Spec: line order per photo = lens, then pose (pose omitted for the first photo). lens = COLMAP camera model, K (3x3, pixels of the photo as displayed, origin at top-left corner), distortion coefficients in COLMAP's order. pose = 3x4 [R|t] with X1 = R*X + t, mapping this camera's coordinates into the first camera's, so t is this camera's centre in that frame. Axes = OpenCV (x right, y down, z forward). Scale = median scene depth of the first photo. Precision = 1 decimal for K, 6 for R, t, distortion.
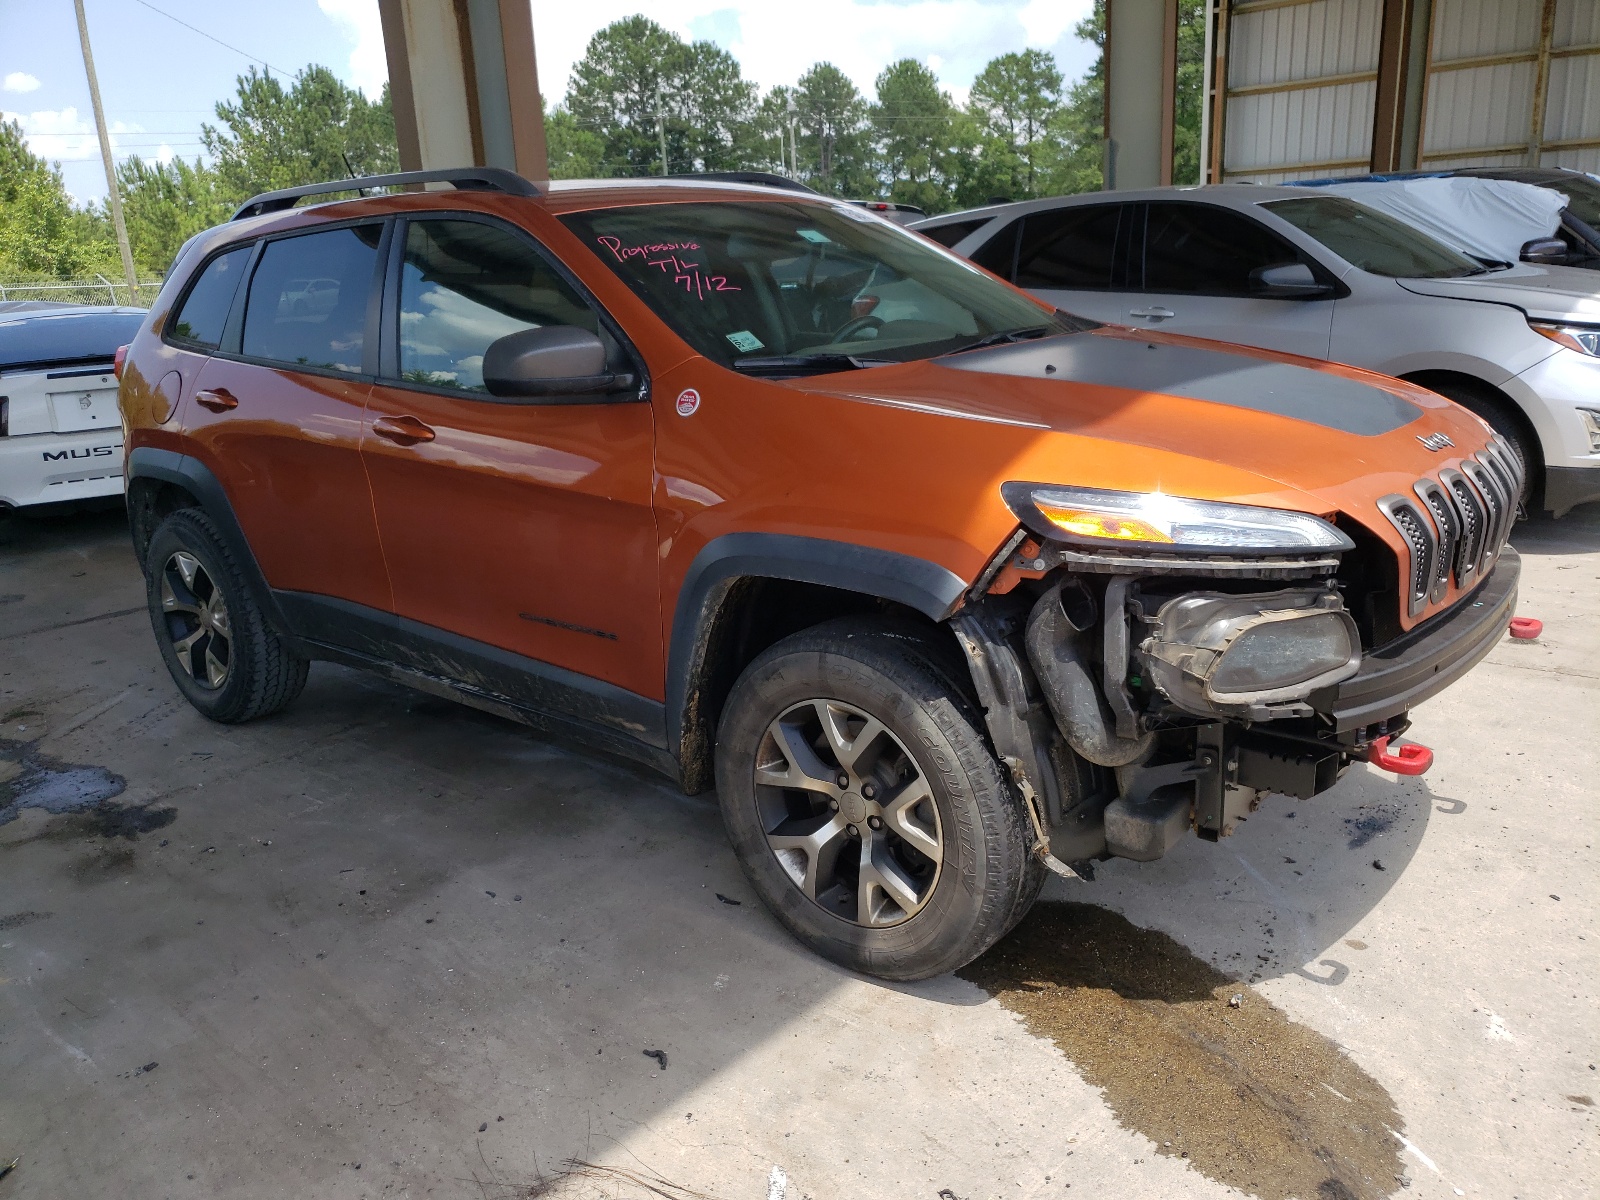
lens RADIAL K [[1243.8, 0, 812.5], [0, 1243.8, 586.2], [0, 0, 1]] dist [0.011339, 0.005674]
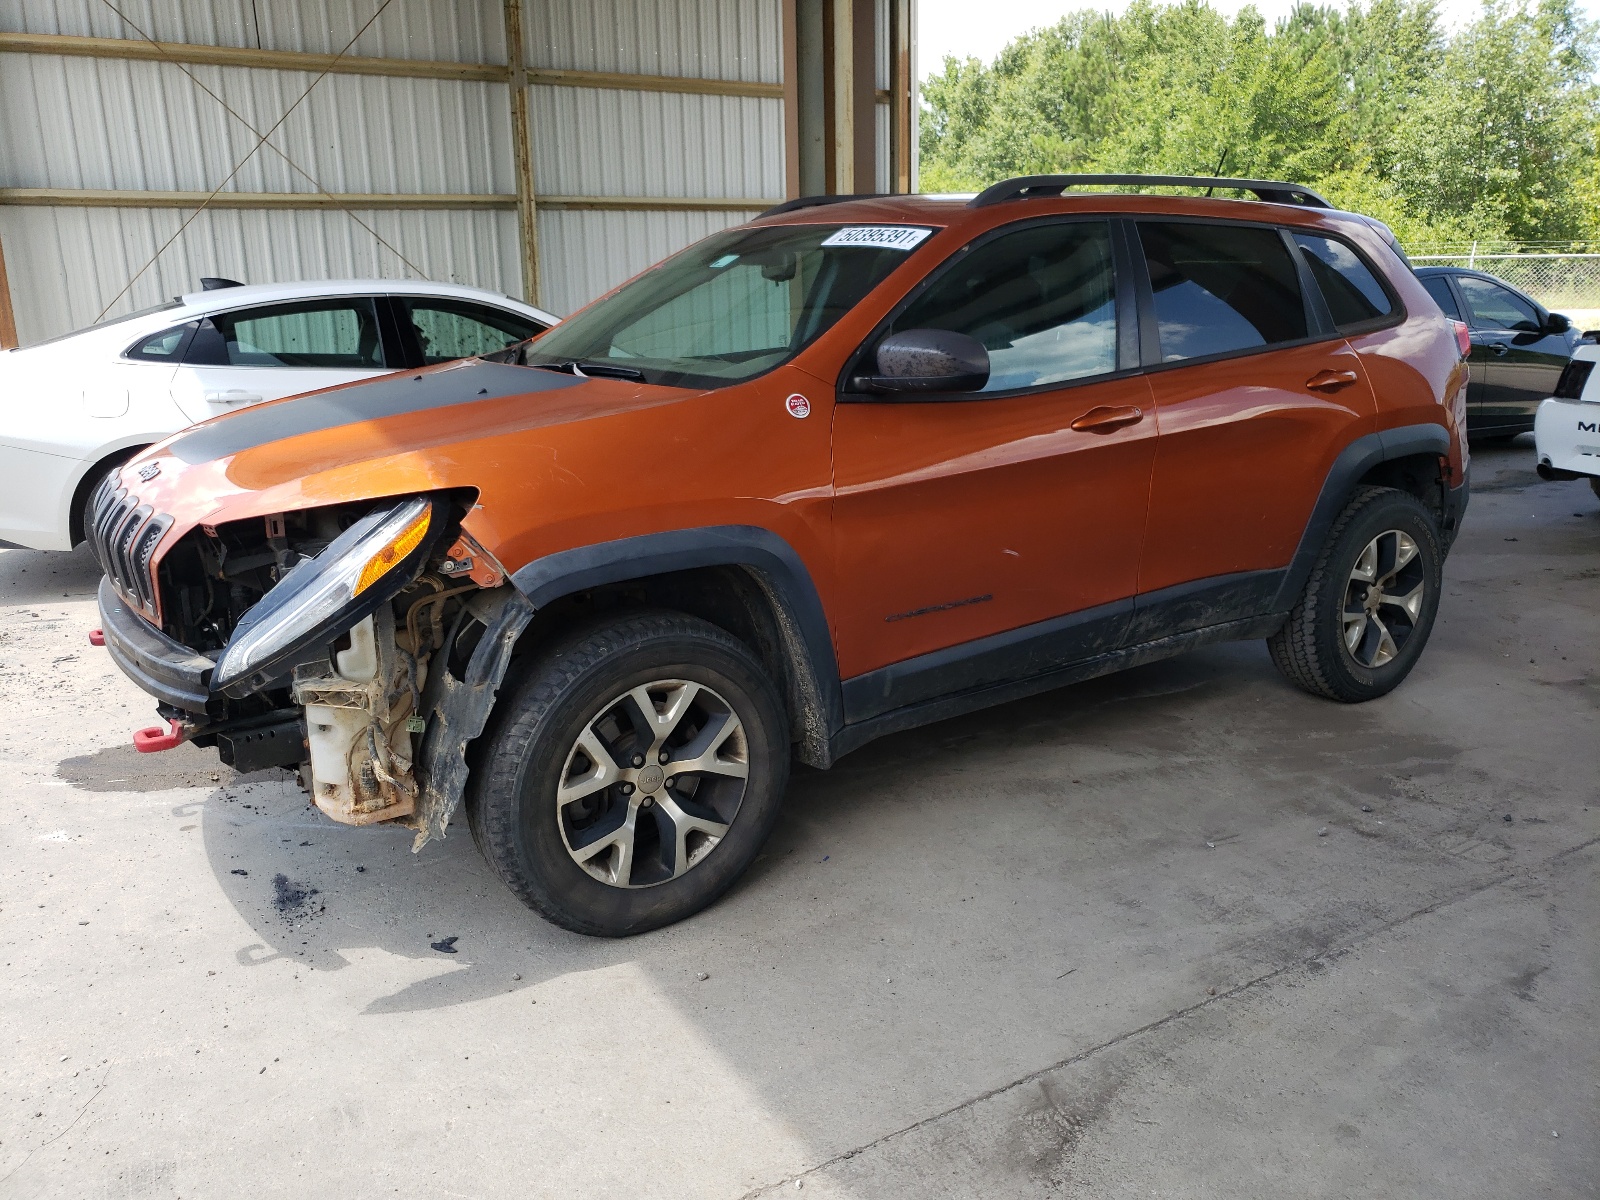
lens RADIAL K [[1243.8, 0, 812.5], [0, 1243.8, 586.2], [0, 0, 1]] dist [0.011339, 0.005674]
pose [[-0.275742, 0.285146, -0.917964, 1.382834], [-0.220048, 0.910902, 0.349051, -0.544807], [0.935706, 0.298244, -0.188428, 1.780863]]
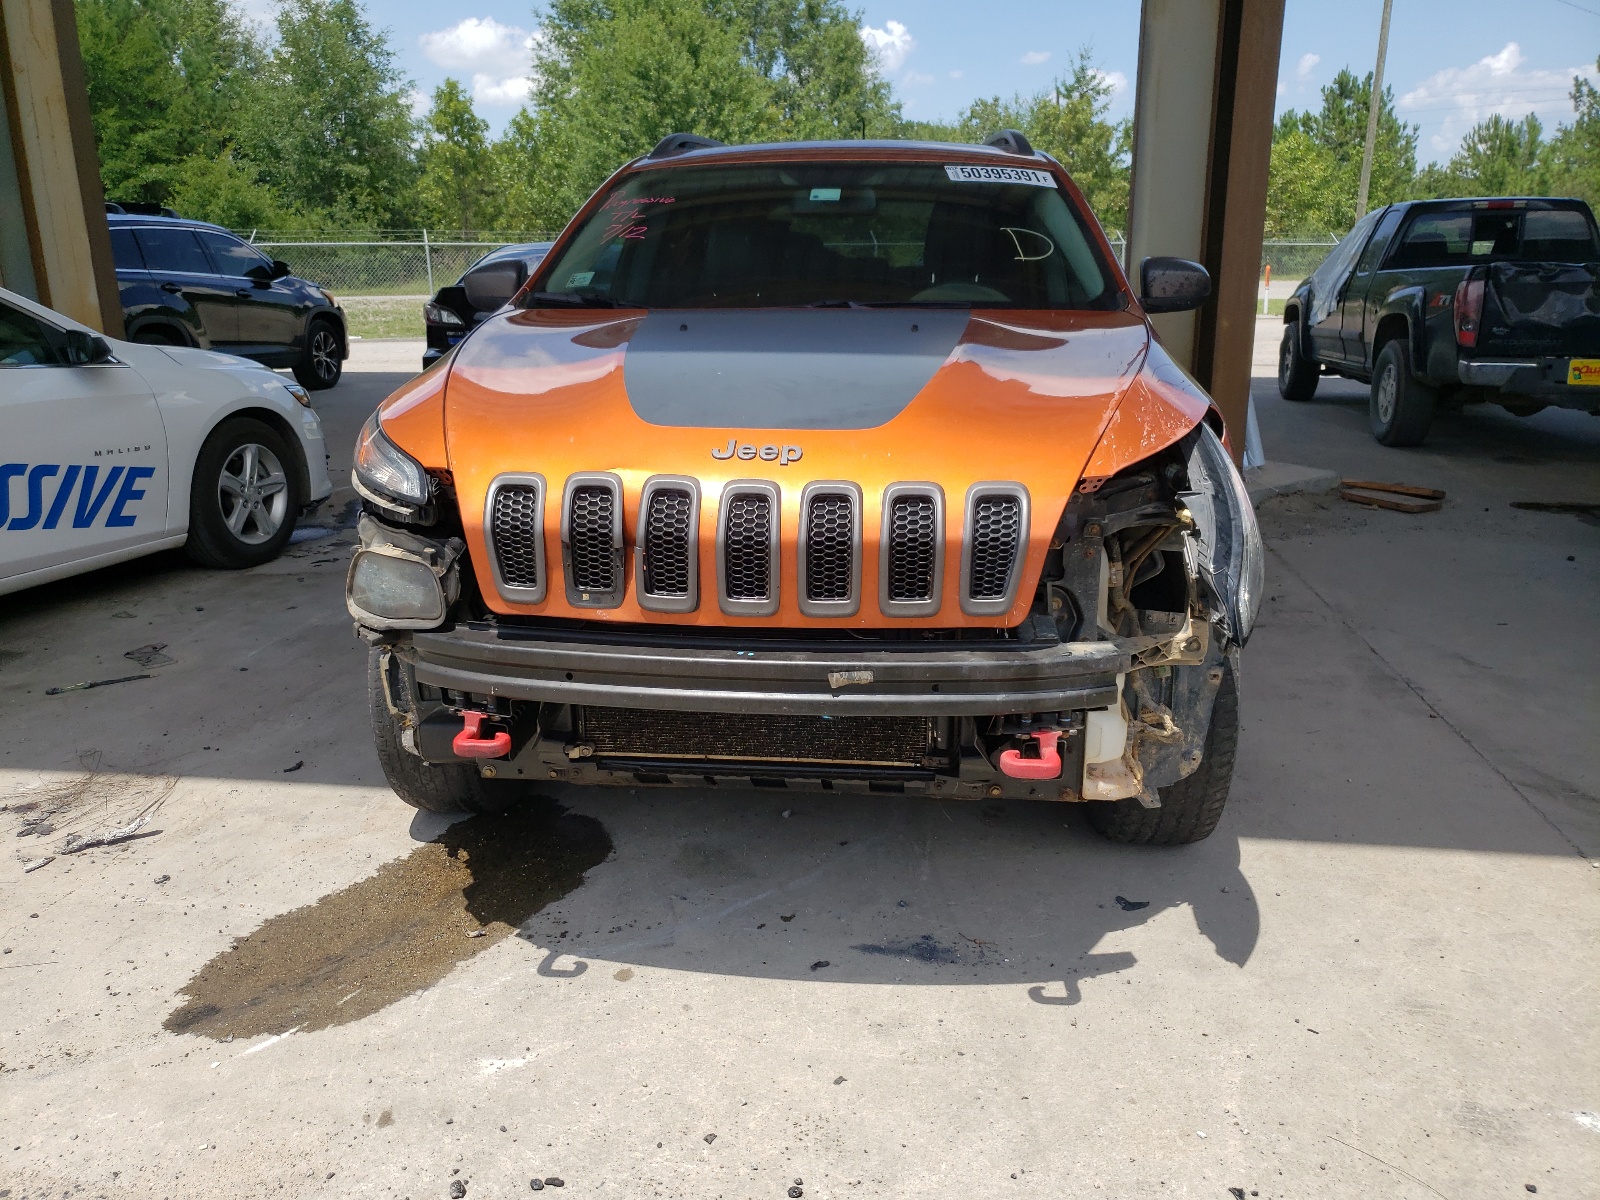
lens RADIAL K [[1246.8, 0, 800.0], [0, 1246.8, 600.0], [0, 0, 1]] dist [0.013145, 0.004395]
pose [[0.560162, 0.265790, -0.784585, 1.151322], [-0.236557, 0.959014, 0.155988, -0.149941], [0.793889, 0.098220, 0.600078, 0.522105]]
